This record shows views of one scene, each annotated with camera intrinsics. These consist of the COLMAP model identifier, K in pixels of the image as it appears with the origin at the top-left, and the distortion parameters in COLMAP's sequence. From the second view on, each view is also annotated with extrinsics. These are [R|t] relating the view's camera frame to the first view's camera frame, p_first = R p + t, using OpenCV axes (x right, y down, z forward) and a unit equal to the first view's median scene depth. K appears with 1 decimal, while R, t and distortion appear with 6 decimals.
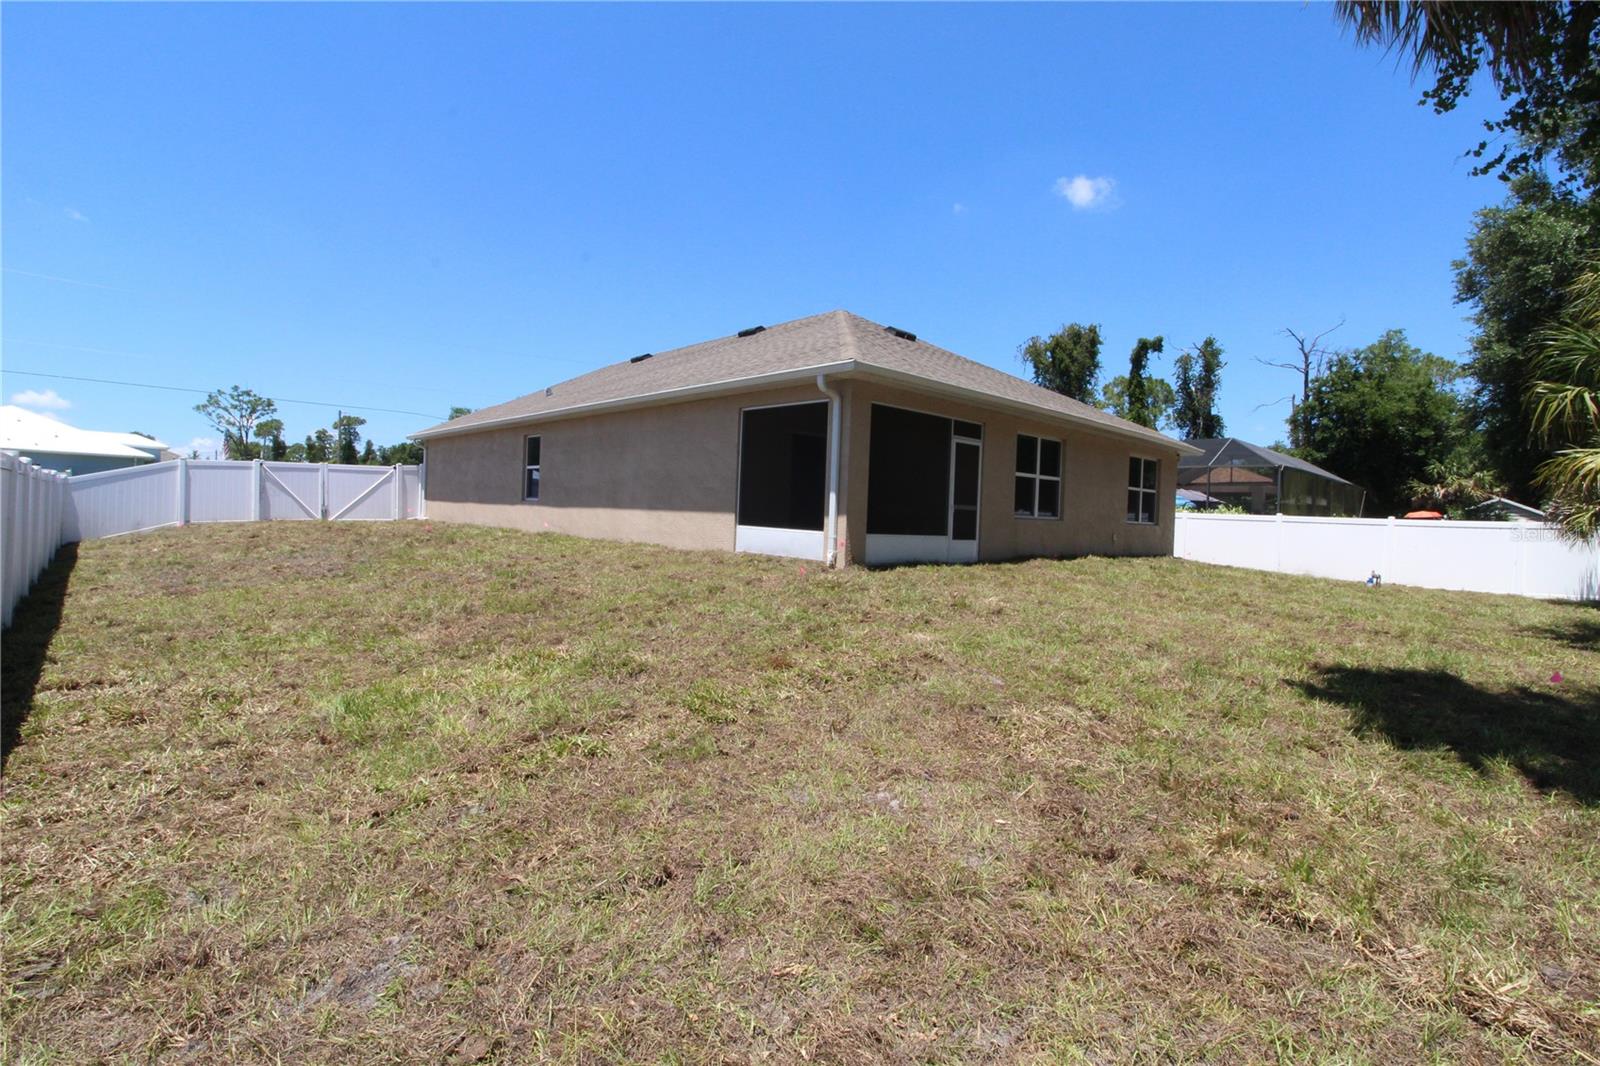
lens RADIAL K [[742.9, 0, 792.3], [0, 742.9, 514.7], [0, 0, 1]] dist [0.000224, -0.012618]
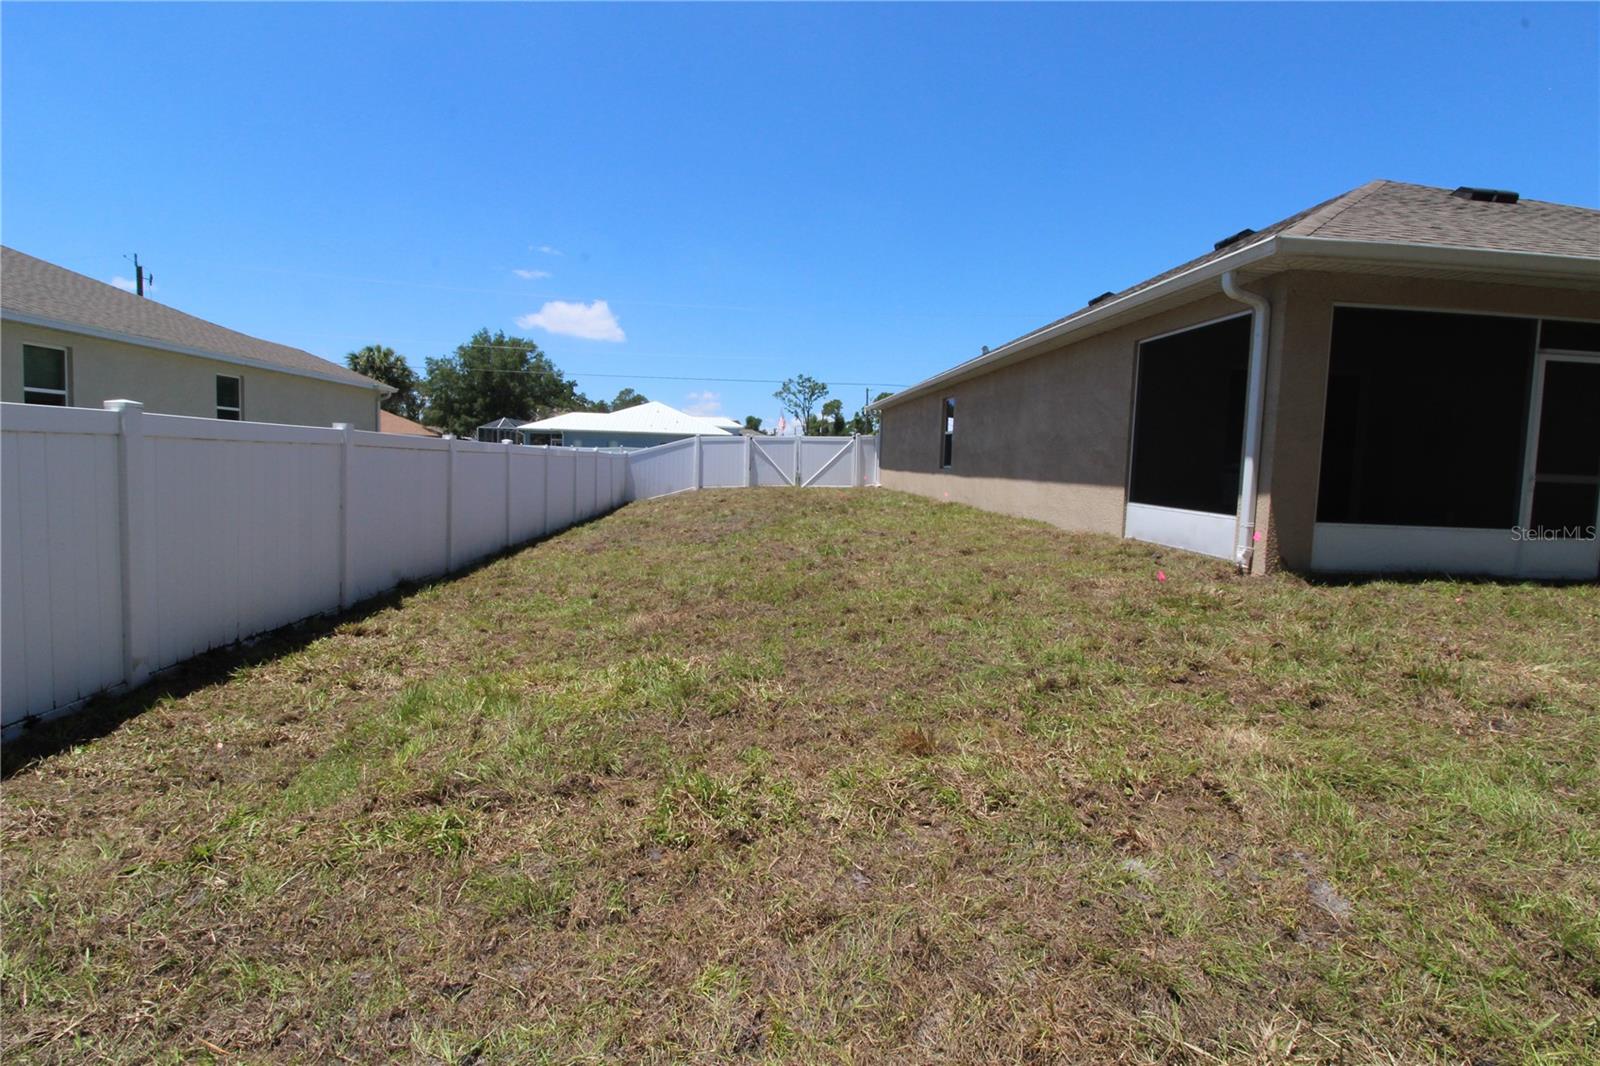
lens RADIAL K [[742.9, 0, 792.3], [0, 742.9, 514.7], [0, 0, 1]] dist [0.000224, -0.012618]
pose [[0.774668, 0.032396, -0.631537, 0.109932], [-0.002830, 0.998855, 0.047767, -0.006319], [0.632362, -0.035216, 0.773873, 0.182185]]
